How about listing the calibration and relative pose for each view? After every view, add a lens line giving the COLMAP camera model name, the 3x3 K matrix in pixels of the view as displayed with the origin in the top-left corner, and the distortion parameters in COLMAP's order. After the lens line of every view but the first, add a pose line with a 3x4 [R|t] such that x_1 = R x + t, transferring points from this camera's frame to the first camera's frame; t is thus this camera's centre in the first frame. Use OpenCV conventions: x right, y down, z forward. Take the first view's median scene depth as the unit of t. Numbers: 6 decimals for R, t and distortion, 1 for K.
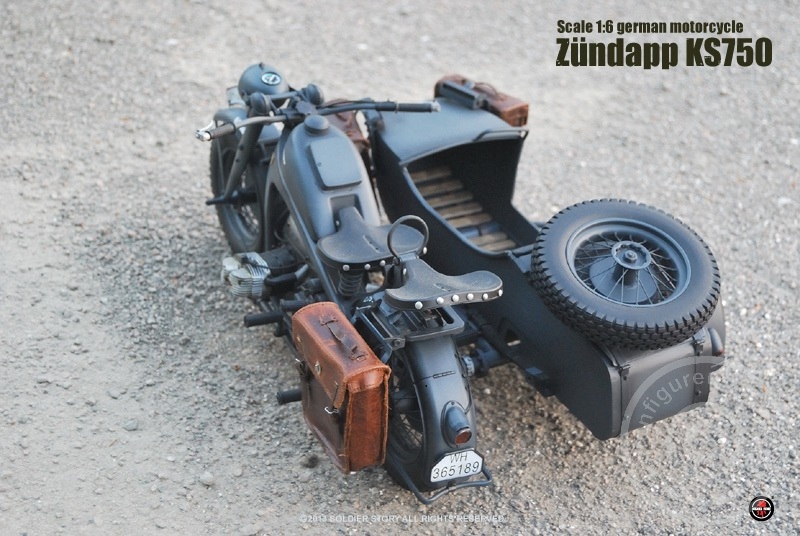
lens RADIAL K [[1360.2, 0, 406.0], [0, 1360.2, 289.7], [0, 0, 1]] dist [-0.052425, 0.000000]
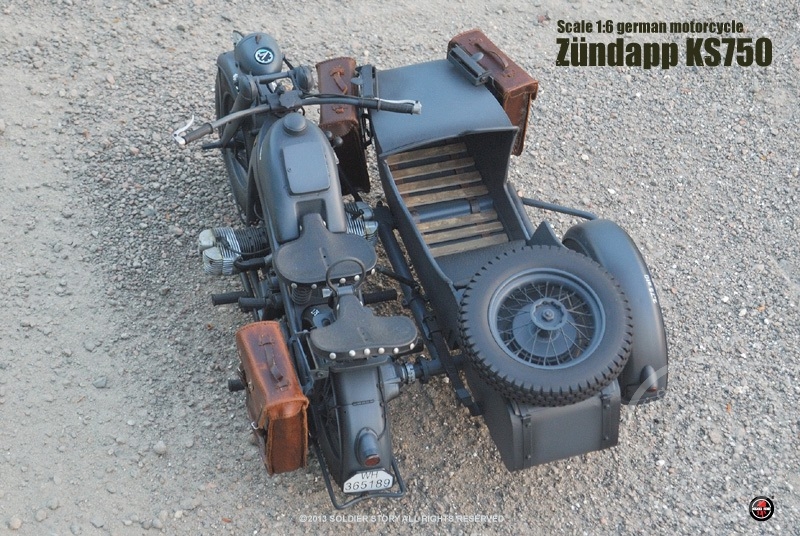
lens RADIAL K [[2136.5, 0, 399.4], [0, 2136.5, 267.9], [0, 0, 1]] dist [-0.038700, 0.000000]
pose [[0.984995, 0.122822, -0.121246, 0.221533], [-0.096773, 0.974750, 0.201239, -0.346616], [0.142901, -0.186486, 0.972009, -0.584917]]
